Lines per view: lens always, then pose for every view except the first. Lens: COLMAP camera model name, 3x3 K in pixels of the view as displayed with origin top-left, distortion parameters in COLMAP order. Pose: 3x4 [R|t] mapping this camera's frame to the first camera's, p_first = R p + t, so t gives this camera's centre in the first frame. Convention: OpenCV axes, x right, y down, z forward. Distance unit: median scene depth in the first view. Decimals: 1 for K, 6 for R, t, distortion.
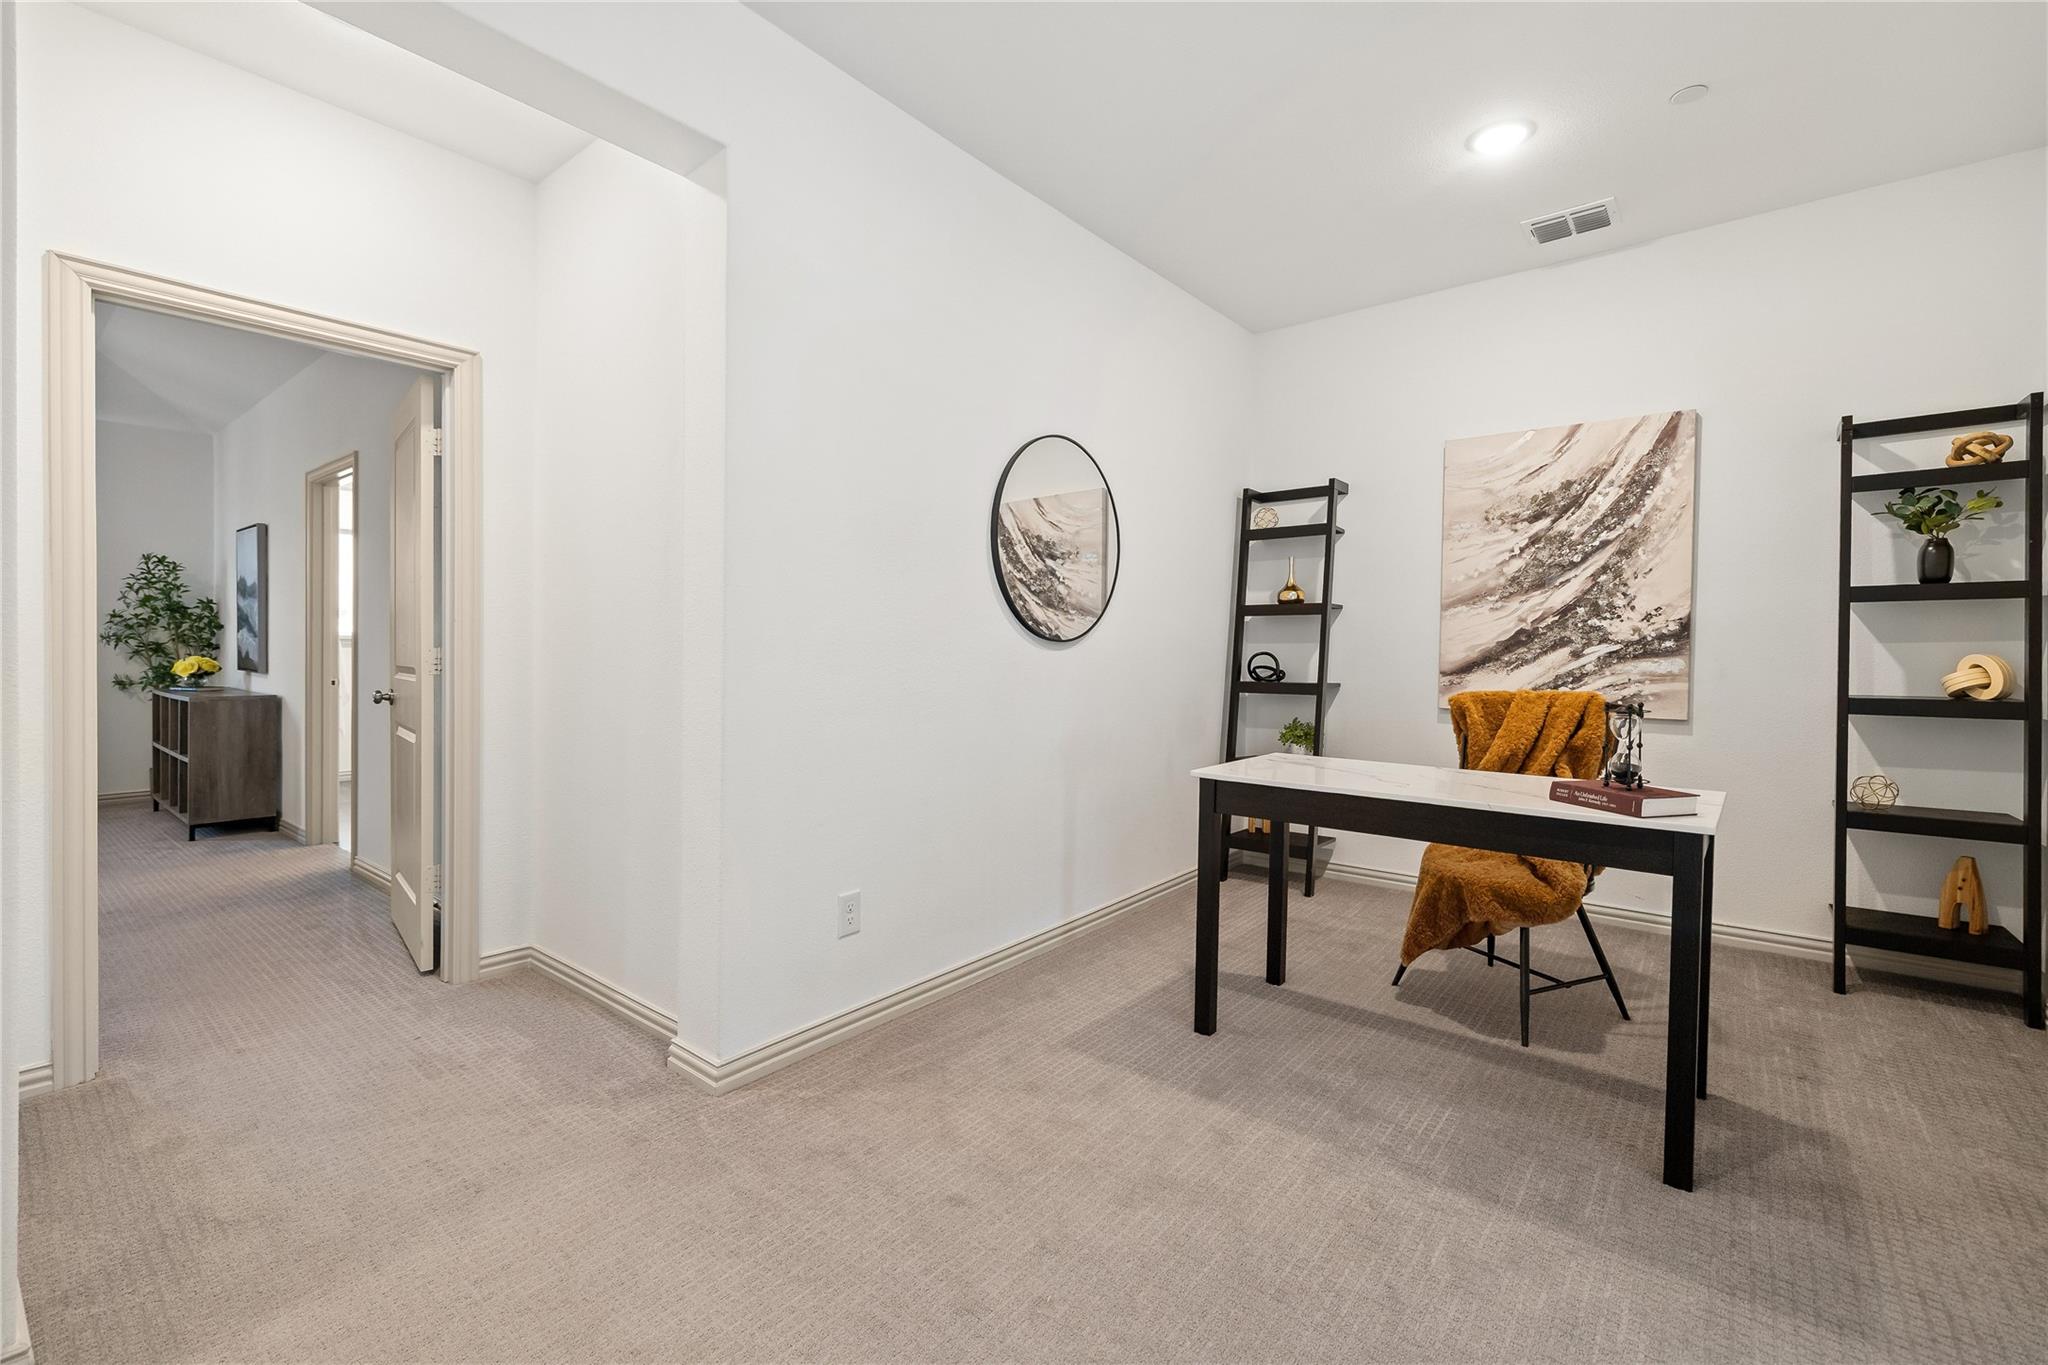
lens RADIAL K [[881.1, 0, 1053.2], [0, 881.1, 694.0], [0, 0, 1]] dist [0.000914, 0.000744]
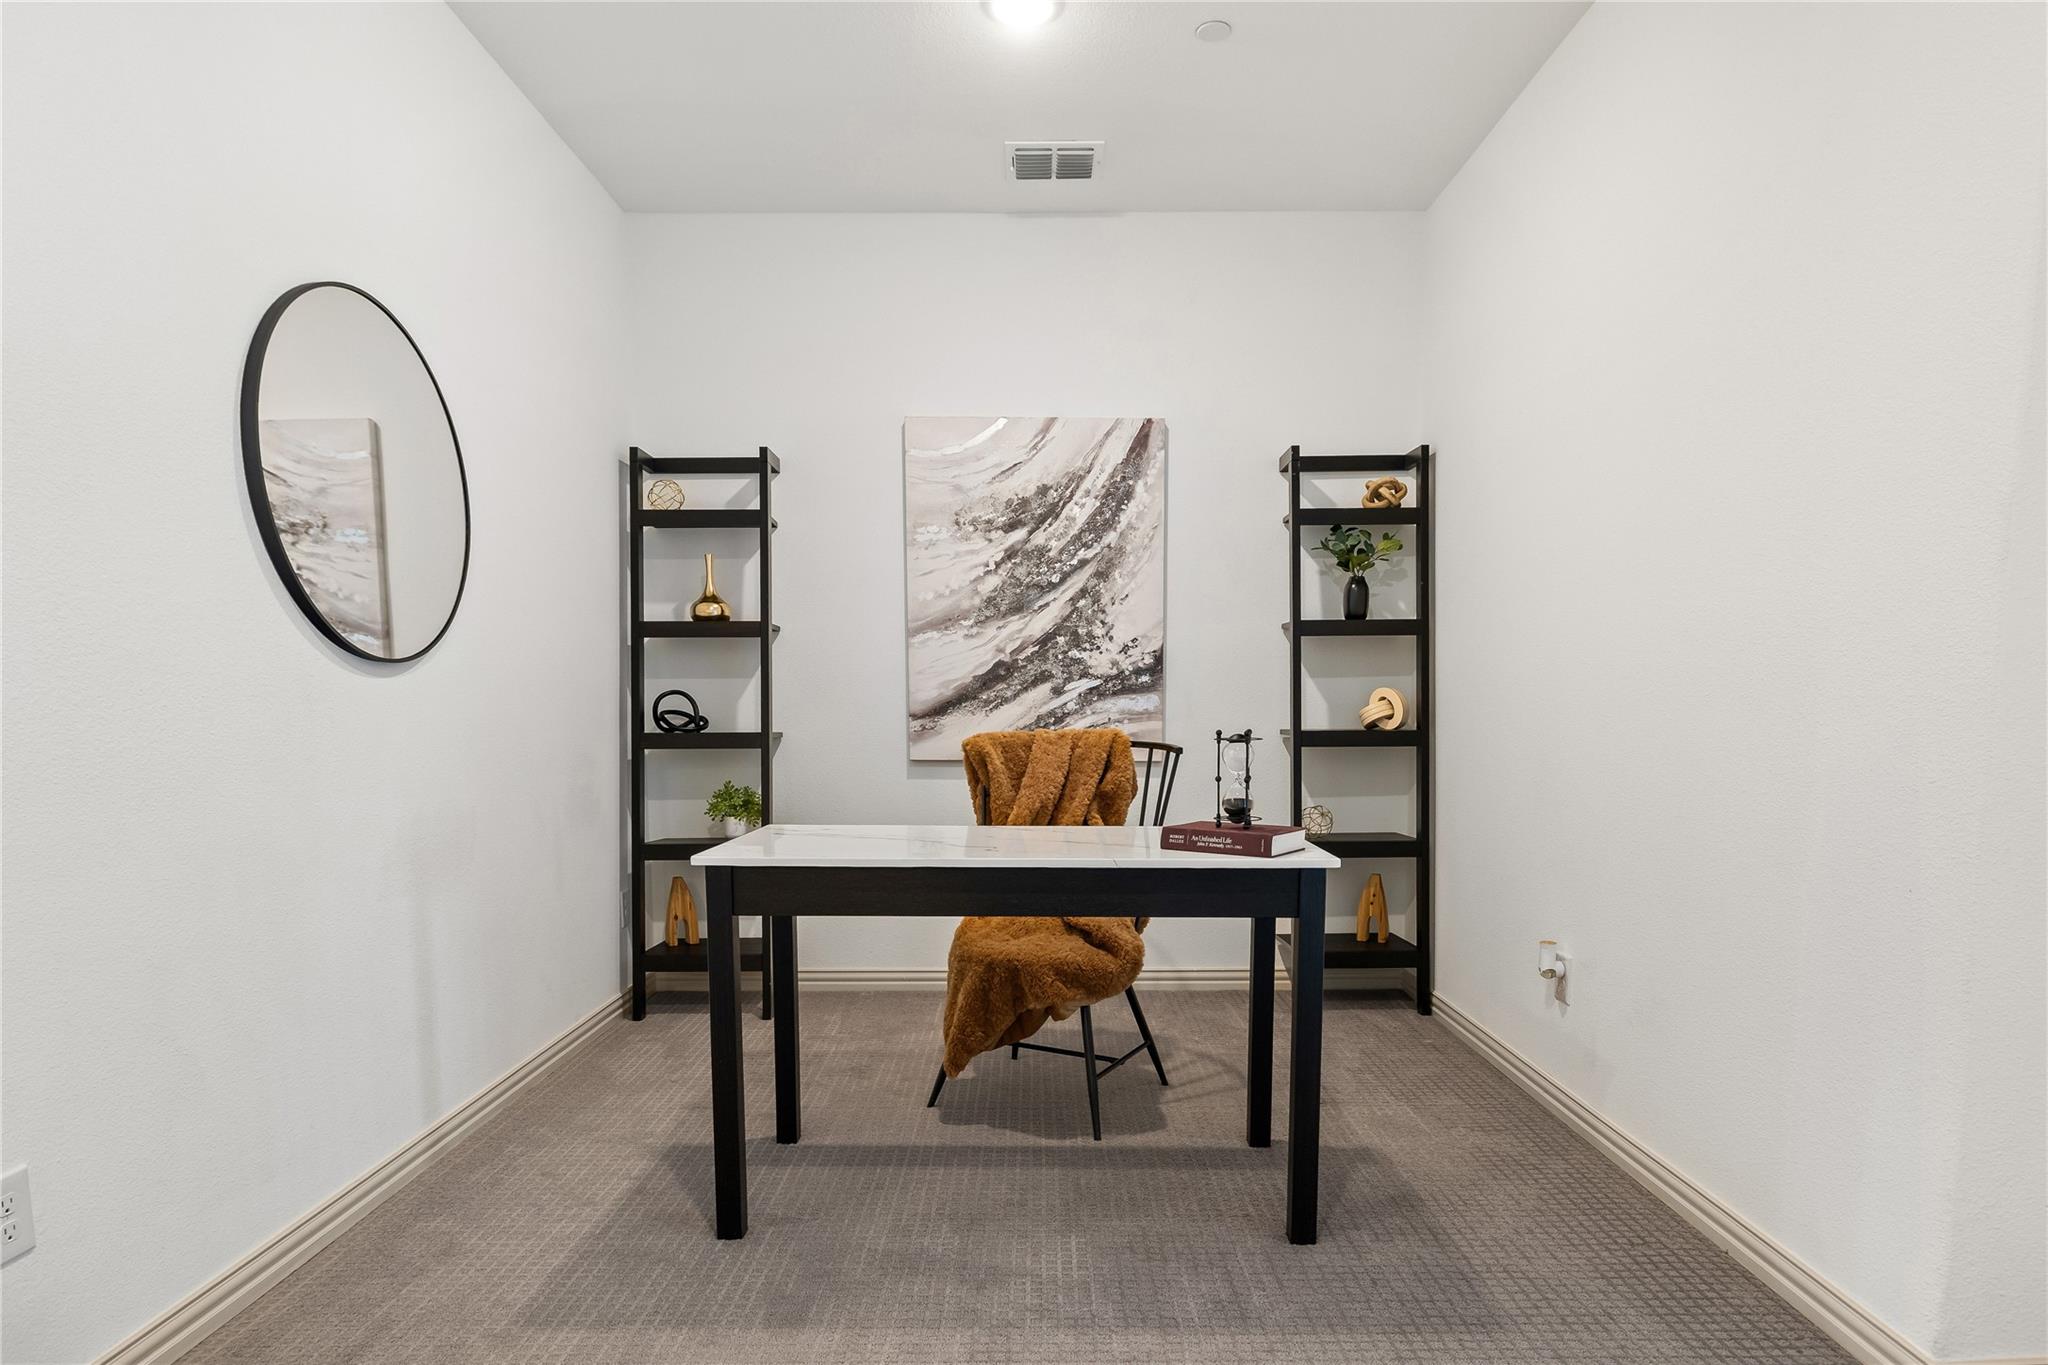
lens RADIAL K [[1108.7, 0, 1053.6], [0, 1108.7, 861.4], [0, 0, 1]] dist [-0.003164, -0.000719]
pose [[0.780561, -0.090628, 0.618475, -0.113443], [0.036284, 0.994335, 0.099911, 0.014231], [-0.624025, -0.055546, 0.779427, 0.153187]]
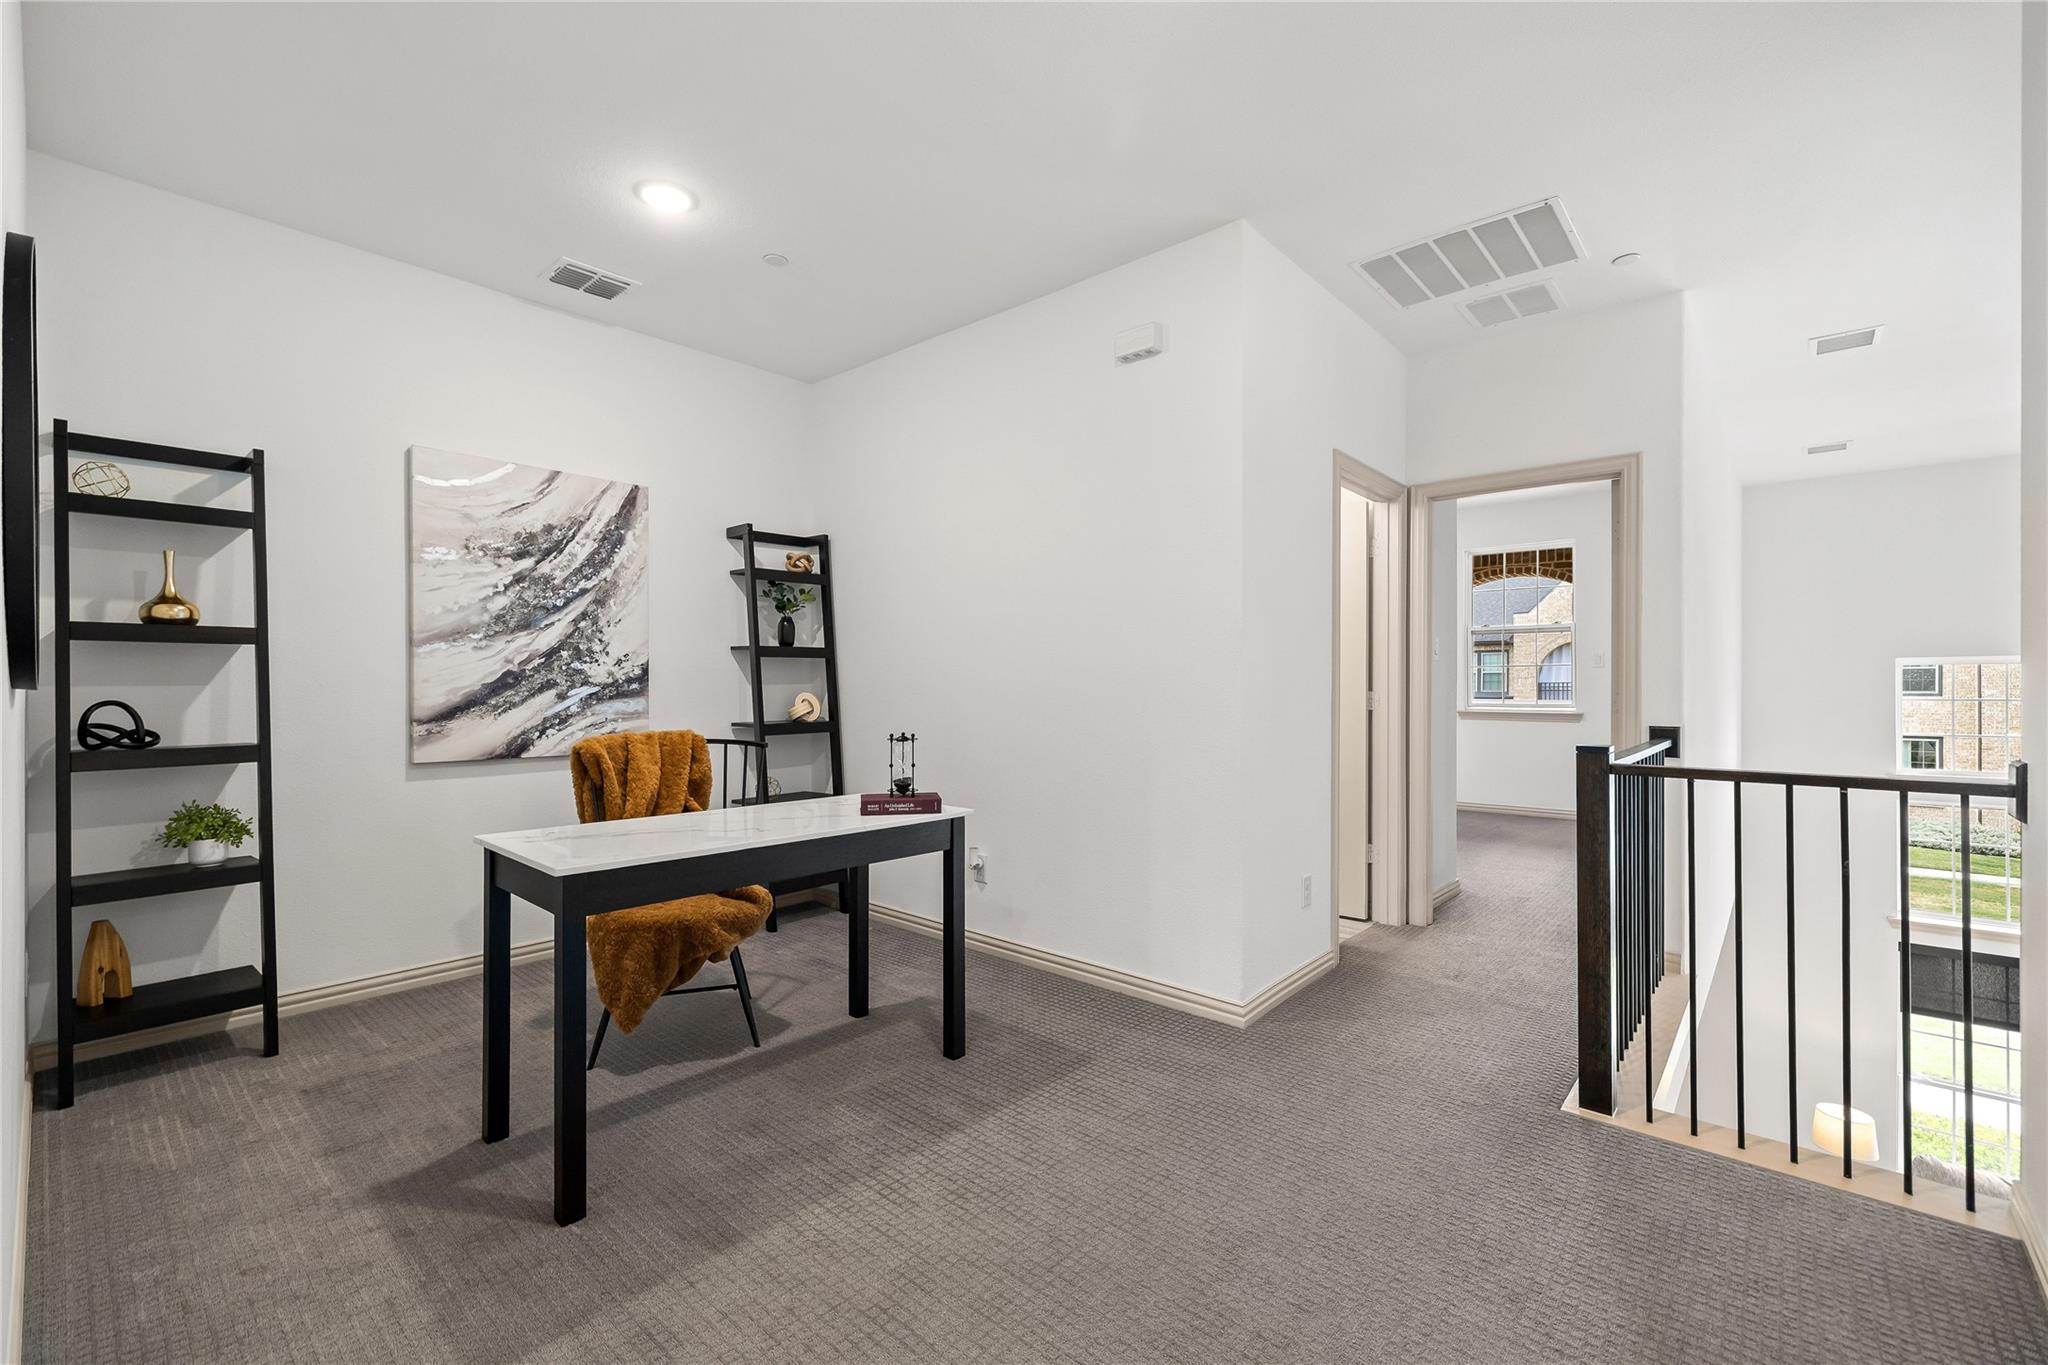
lens RADIAL K [[881.1, 0, 988.2], [0, 881.1, 721.6], [0, 0, 1]] dist [0.000914, 0.000744]
pose [[0.070793, -0.047092, 0.996379, -0.431318], [0.052475, 0.997678, 0.043425, -0.038023], [-0.996110, 0.049211, 0.073100, 0.480178]]
